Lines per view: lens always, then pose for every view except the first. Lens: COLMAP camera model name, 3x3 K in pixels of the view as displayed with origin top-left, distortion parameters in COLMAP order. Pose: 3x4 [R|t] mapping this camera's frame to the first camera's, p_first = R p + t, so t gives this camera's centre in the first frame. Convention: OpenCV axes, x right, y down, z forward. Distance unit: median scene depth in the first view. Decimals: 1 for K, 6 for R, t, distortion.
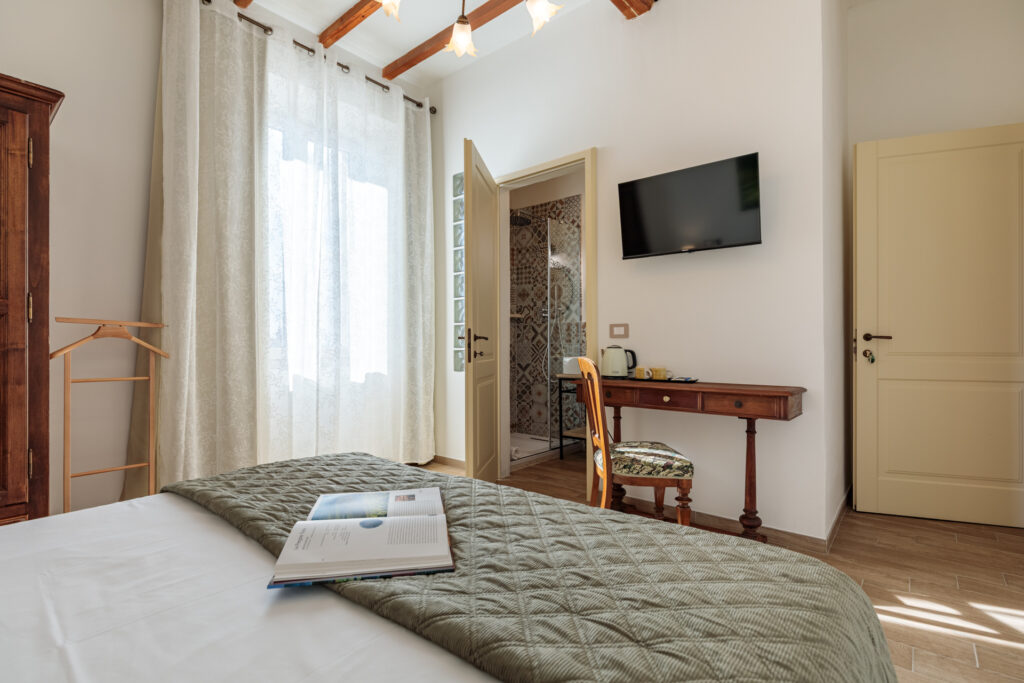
lens RADIAL K [[511.7, 0, 510.6], [0, 511.7, 346.0], [0, 0, 1]] dist [0.002097, 0.000097]
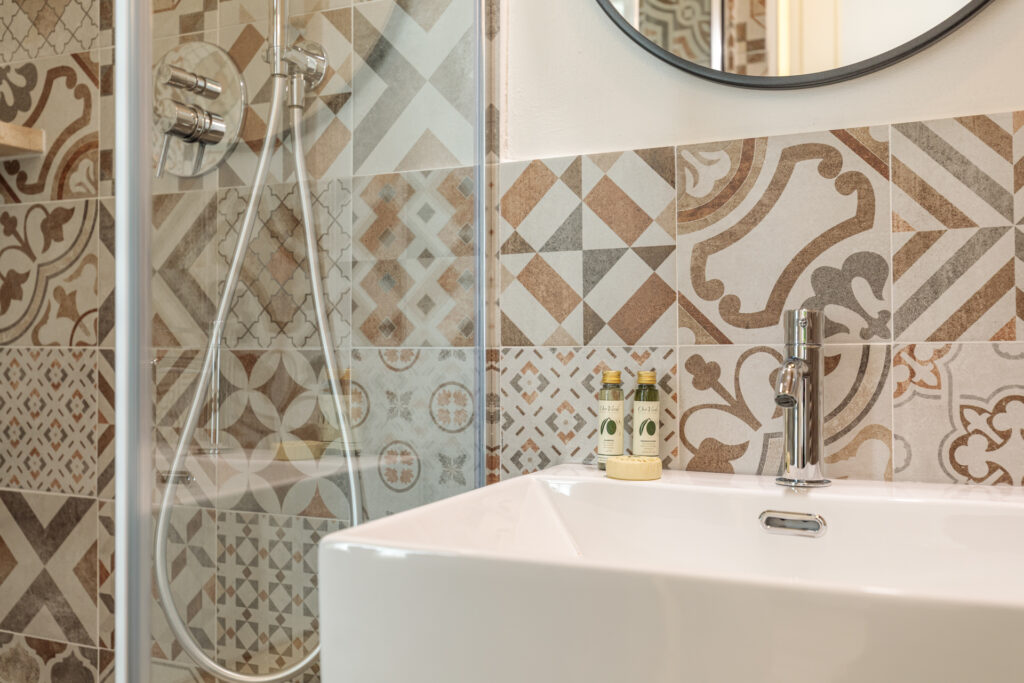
lens RADIAL K [[997.0, 0, 509.9], [0, 997.0, 342.0], [0, 0, 1]] dist [-0.000707, 0.000000]
pose [[0.971943, 0.003786, 0.235188, 0.086907], [-0.004822, 0.999981, 0.003830, -0.007412], [-0.235169, -0.004857, 0.971942, 0.764204]]
